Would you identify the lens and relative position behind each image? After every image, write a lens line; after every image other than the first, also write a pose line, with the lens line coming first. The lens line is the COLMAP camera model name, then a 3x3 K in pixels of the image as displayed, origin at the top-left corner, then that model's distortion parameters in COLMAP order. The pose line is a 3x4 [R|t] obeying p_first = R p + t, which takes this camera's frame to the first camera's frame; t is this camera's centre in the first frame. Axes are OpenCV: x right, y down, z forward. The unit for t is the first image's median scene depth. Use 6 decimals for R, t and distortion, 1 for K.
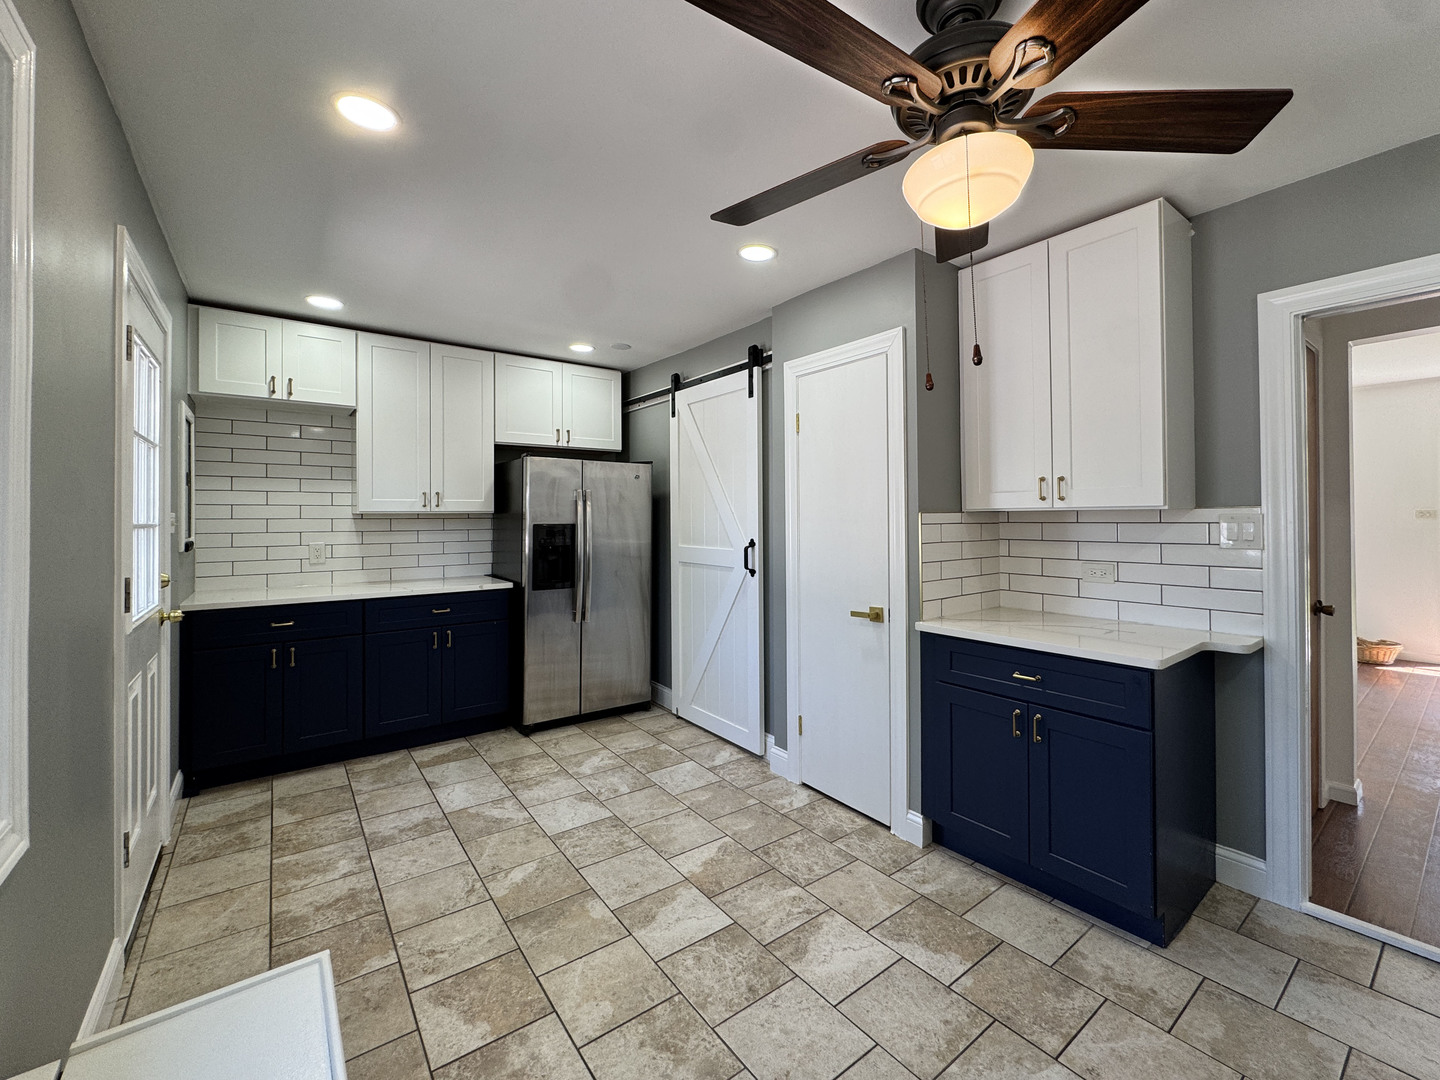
lens RADIAL K [[593.4, 0, 743.3], [0, 593.4, 509.5], [0, 0, 1]] dist [-0.004738, -0.000292]
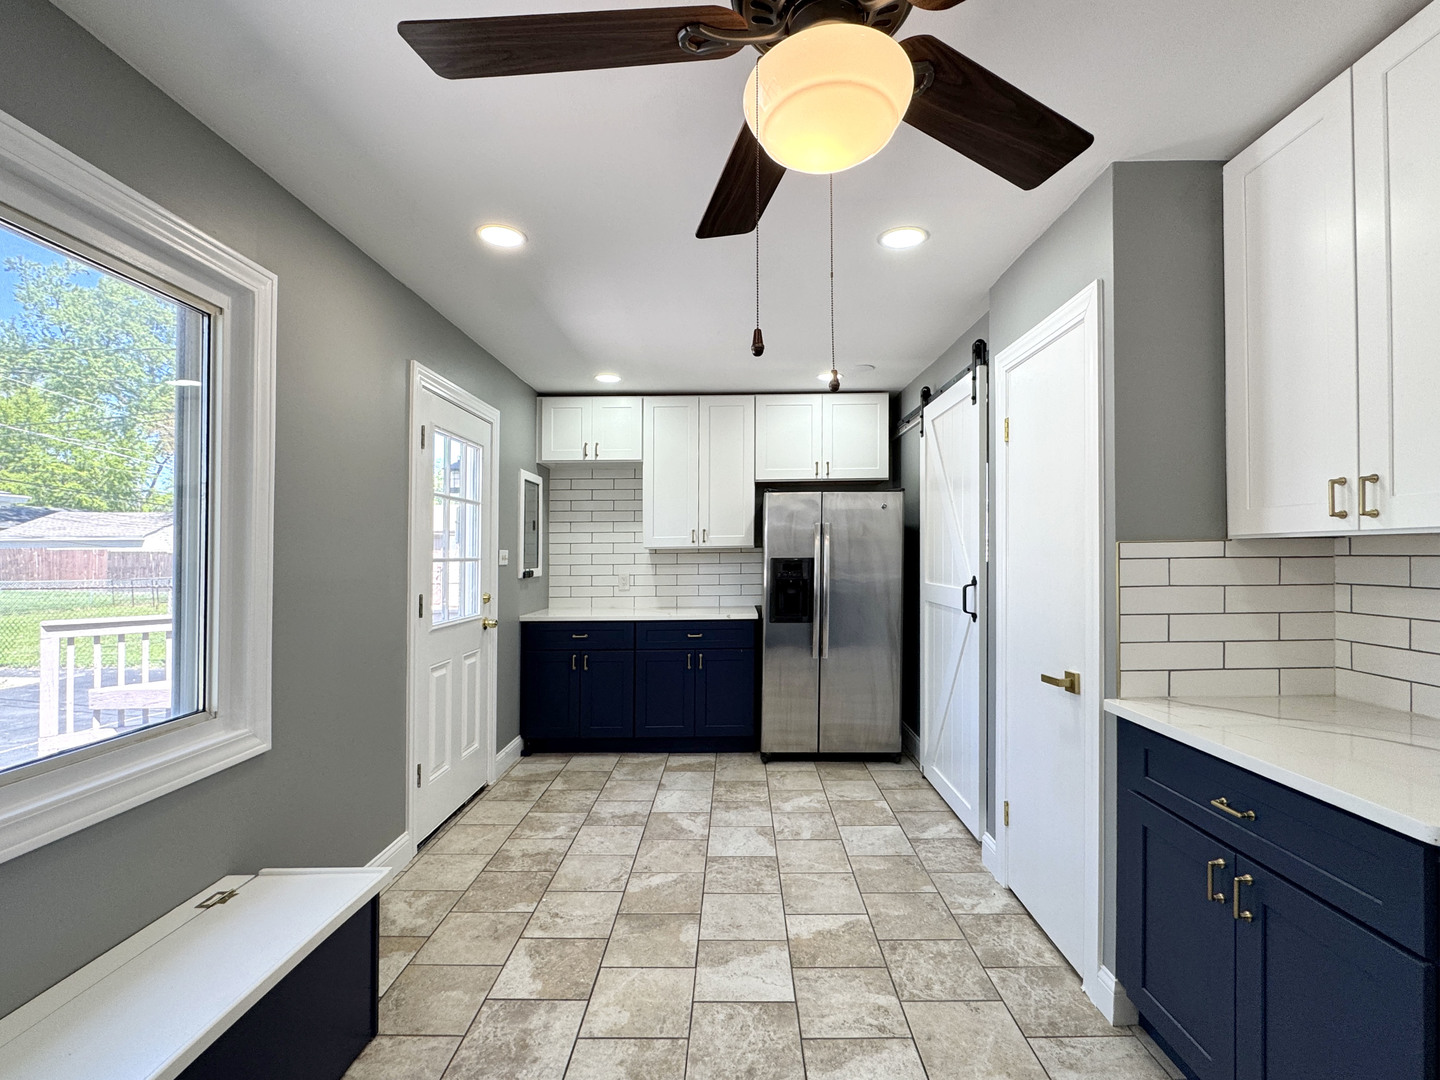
lens RADIAL K [[626.2, 0, 732.8], [0, 626.2, 542.0], [0, 0, 1]] dist [-0.007993, 0.000090]
pose [[0.797700, -0.015176, -0.602864, 0.352440], [0.015650, 0.999868, -0.004462, 0.001391], [0.602852, -0.005875, 0.797832, 0.136914]]
